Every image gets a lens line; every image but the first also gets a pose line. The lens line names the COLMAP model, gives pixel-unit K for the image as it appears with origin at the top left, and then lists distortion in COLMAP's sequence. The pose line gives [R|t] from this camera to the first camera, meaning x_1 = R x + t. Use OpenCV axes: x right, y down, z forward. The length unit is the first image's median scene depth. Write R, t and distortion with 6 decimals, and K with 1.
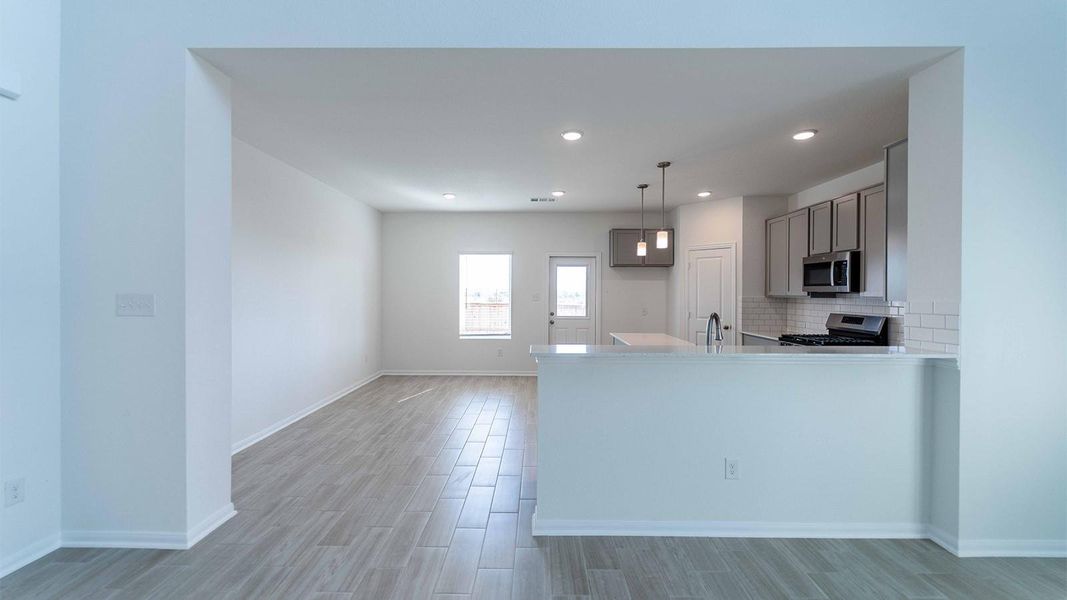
lens RADIAL K [[427.7, 0, 533.6], [0, 427.7, 295.8], [0, 0, 1]] dist [-0.000587, -0.000621]
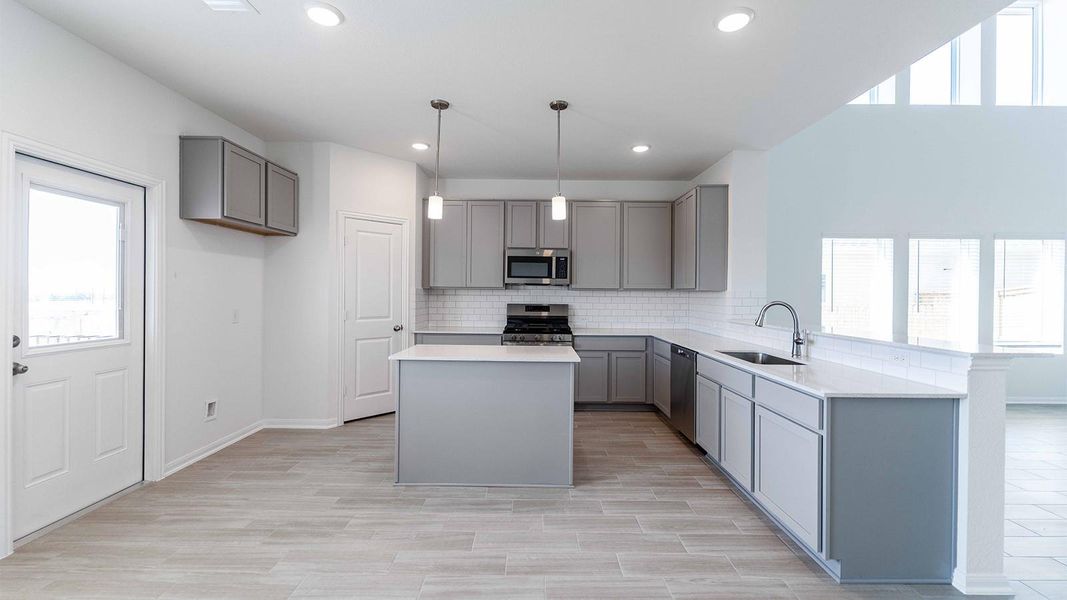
lens RADIAL K [[427.7, 0, 531.6], [0, 427.7, 293.6], [0, 0, 1]] dist [-0.000587, -0.000621]
pose [[-0.007182, -0.005697, 0.999958, -0.326692], [-0.000569, 0.999984, 0.005693, 0.008120], [-0.999974, -0.000528, -0.007185, 0.806892]]
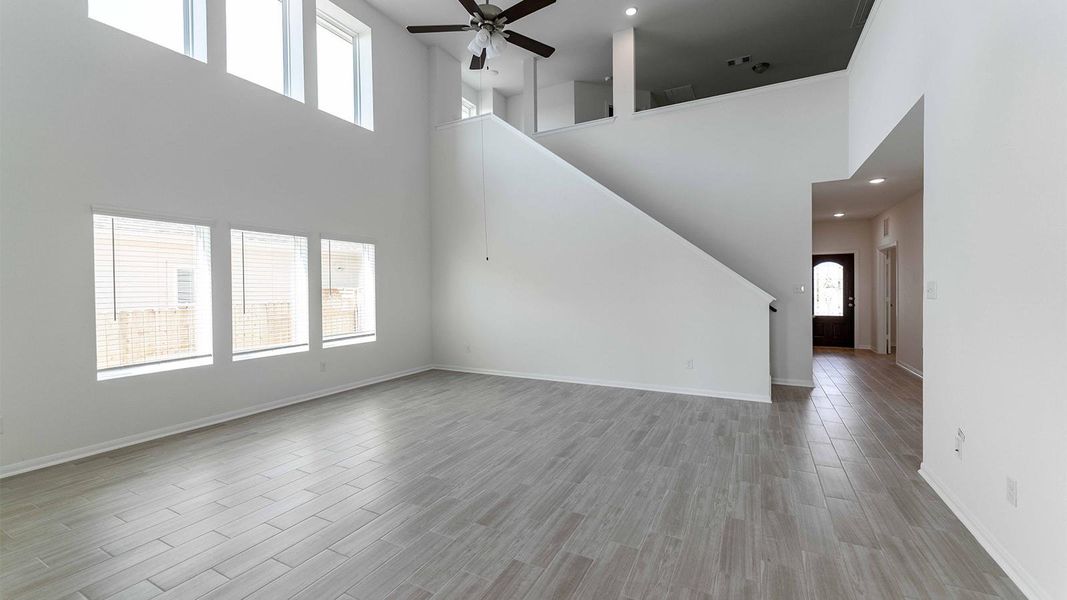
lens RADIAL K [[427.7, 0, 536.0], [0, 427.7, 295.6], [0, 0, 1]] dist [-0.000587, -0.000621]
pose [[-0.892405, -0.001275, 0.451233, -0.274169], [0.011661, 0.999597, 0.025887, 0.003923], [-0.451084, 0.028364, -0.892031, 0.442567]]
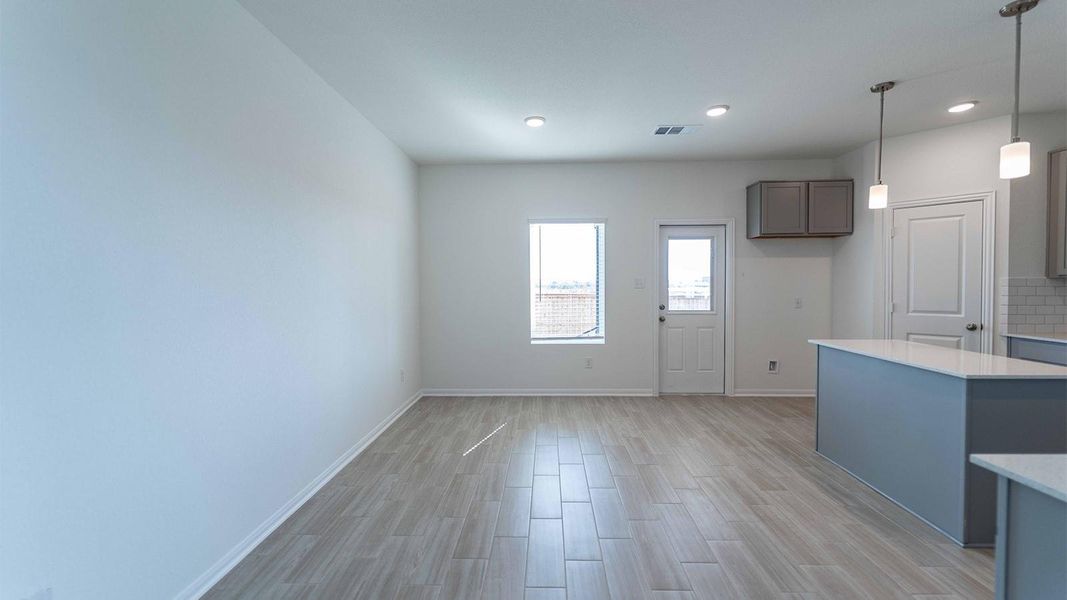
lens RADIAL K [[427.7, 0, 535.1], [0, 427.7, 294.9], [0, 0, 1]] dist [-0.000587, -0.000621]
pose [[0.999731, -0.010190, -0.020827, -0.189491], [0.010593, 0.999757, 0.019338, 0.007546], [0.020625, -0.019553, 0.999596, 0.376918]]
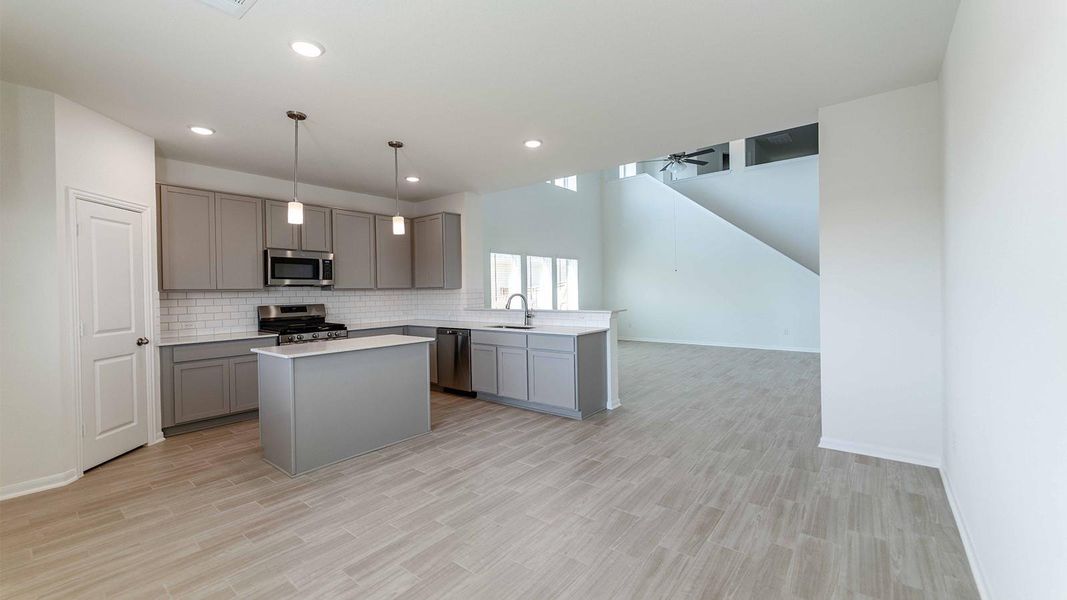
lens RADIAL K [[427.7, 0, 533.3], [0, 427.7, 295.4], [0, 0, 1]] dist [-0.000587, -0.000621]
pose [[-0.785231, 0.003023, 0.619195, -0.386110], [0.019670, 0.999605, 0.020065, 0.006563], [-0.618890, 0.027935, -0.784981, 1.190263]]
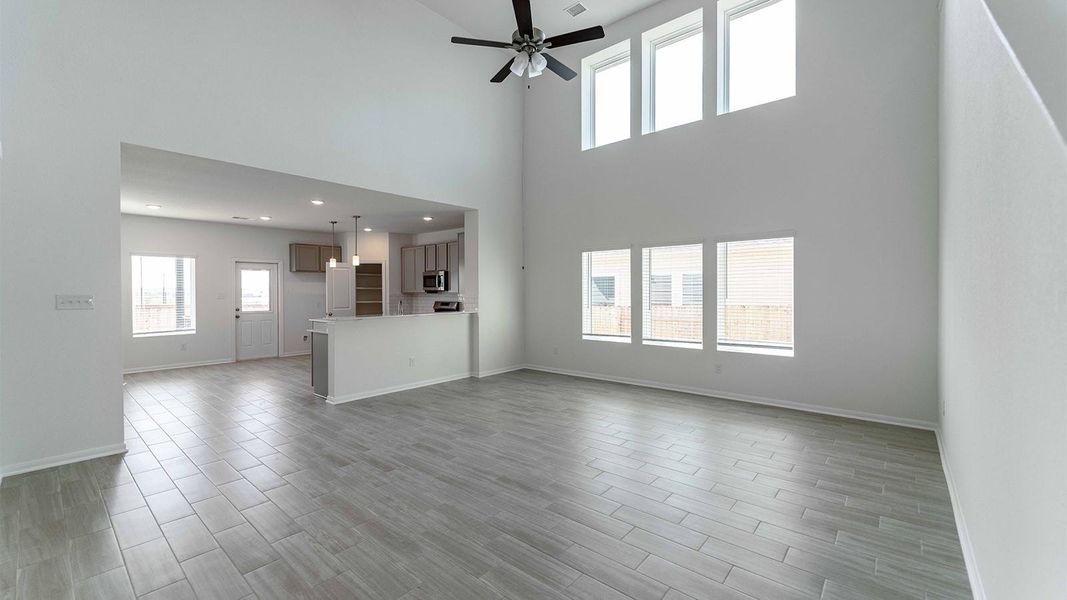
lens RADIAL K [[427.7, 0, 533.8], [0, 427.7, 295.9], [0, 0, 1]] dist [-0.000587, -0.000621]
pose [[0.640215, -0.015529, 0.768039, -0.432937], [0.012179, 0.999875, 0.010064, 0.002092], [-0.768099, 0.002911, 0.640324, -0.498353]]
